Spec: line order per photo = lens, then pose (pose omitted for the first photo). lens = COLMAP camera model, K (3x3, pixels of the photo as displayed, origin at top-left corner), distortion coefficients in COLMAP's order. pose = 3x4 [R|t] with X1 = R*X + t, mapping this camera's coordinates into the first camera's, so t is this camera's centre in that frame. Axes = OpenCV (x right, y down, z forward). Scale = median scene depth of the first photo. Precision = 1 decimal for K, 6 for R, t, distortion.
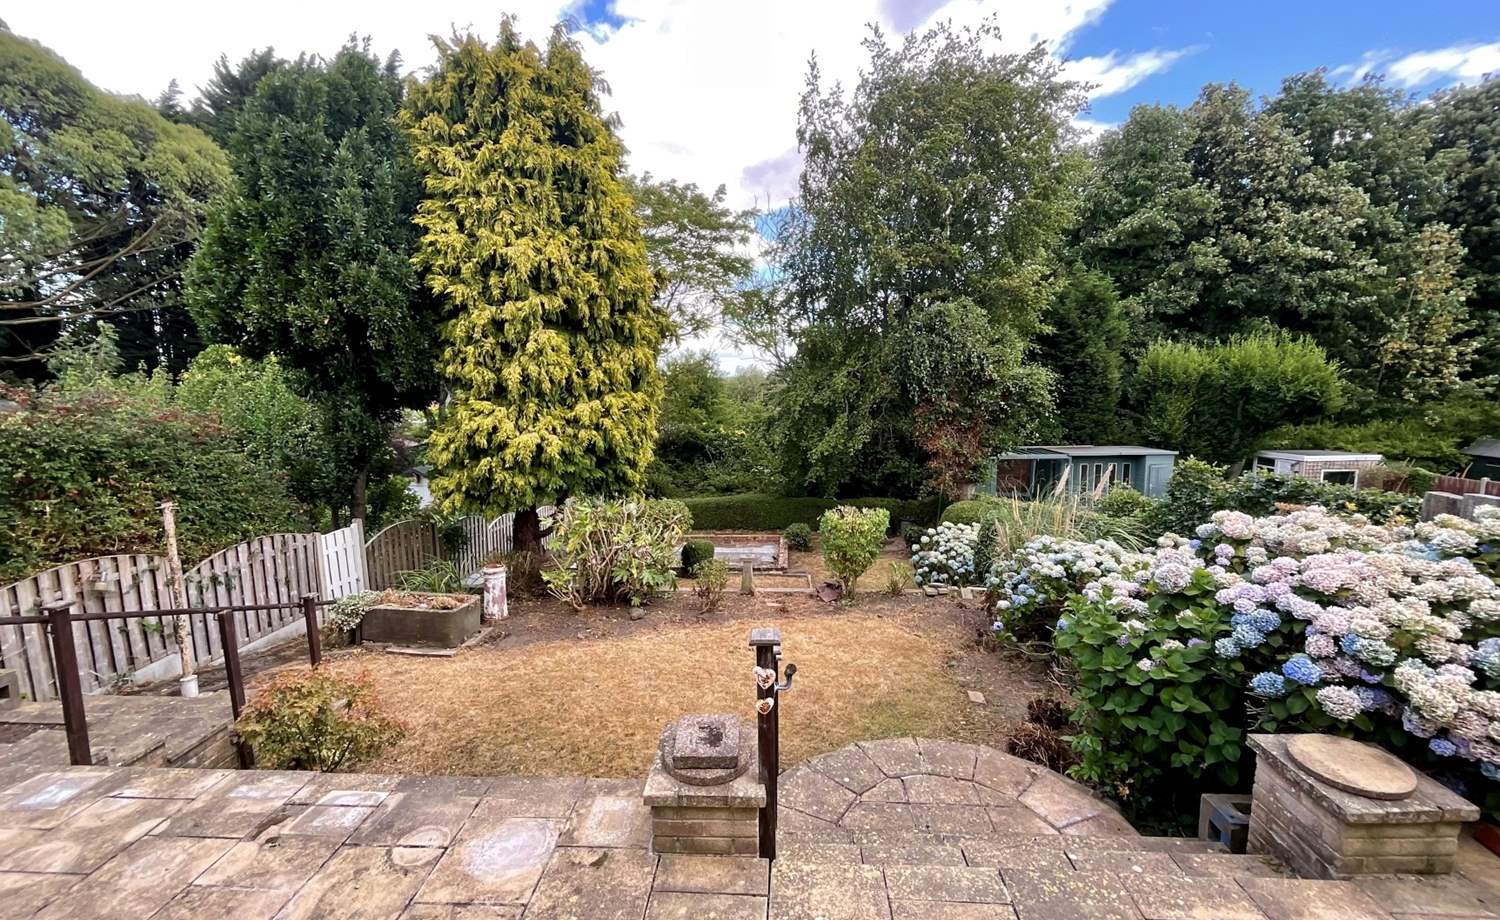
lens RADIAL K [[617.8, 0, 746.5], [0, 617.8, 471.6], [0, 0, 1]] dist [0.000133, 0.000934]
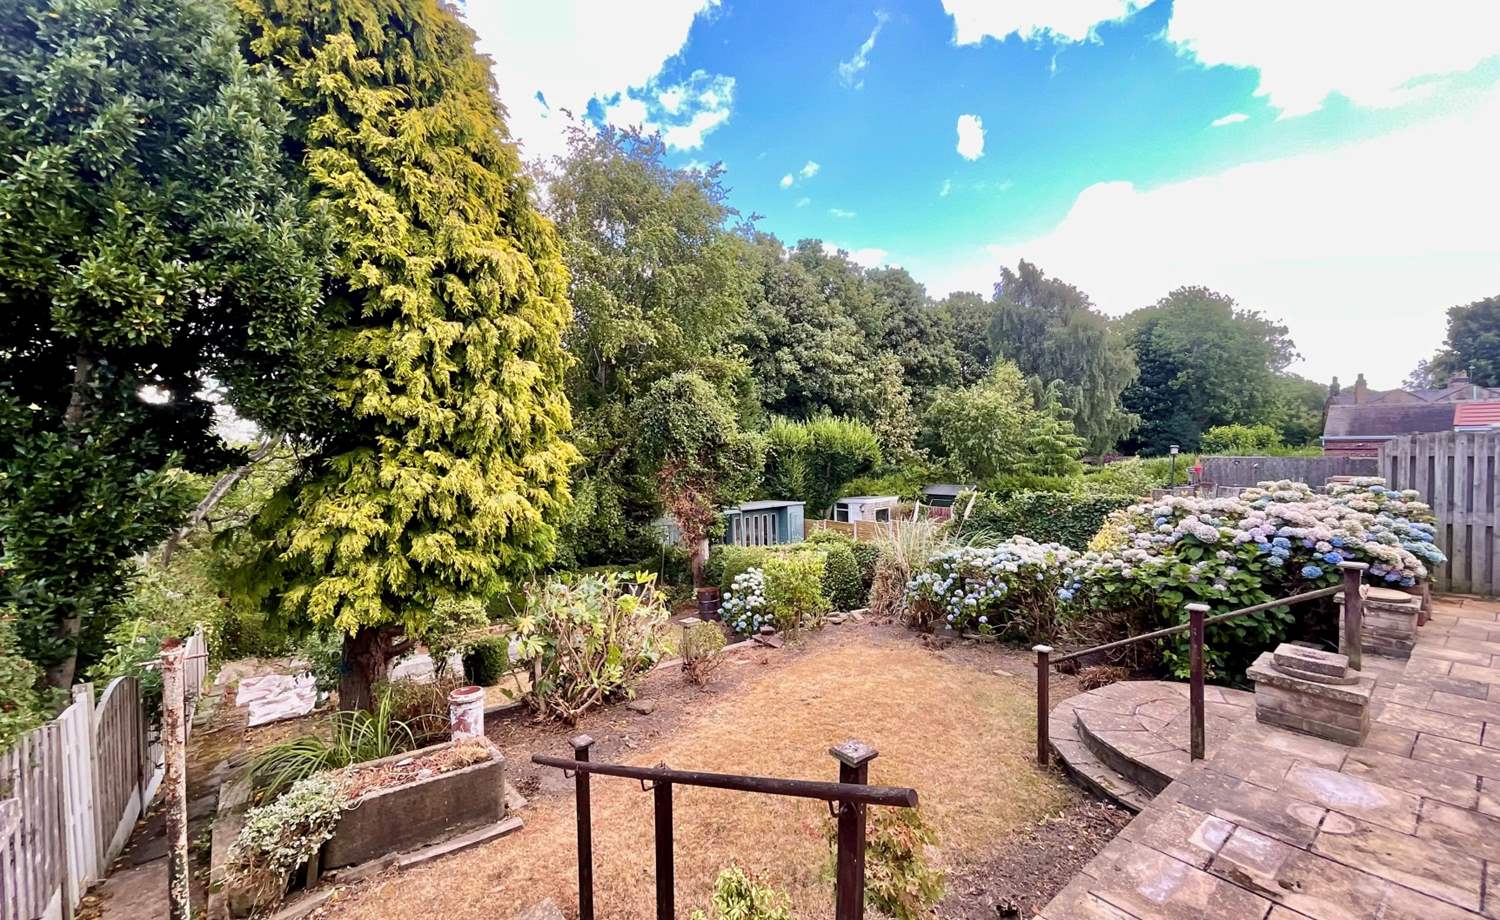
lens RADIAL K [[617.8, 0, 748.7], [0, 617.8, 456.6], [0, 0, 1]] dist [0.000133, 0.000934]
pose [[0.732565, 0.000921, 0.680696, -0.448224], [0.097069, 0.989638, -0.105805, 0.000446], [-0.673740, 0.143584, 0.724885, 0.180934]]
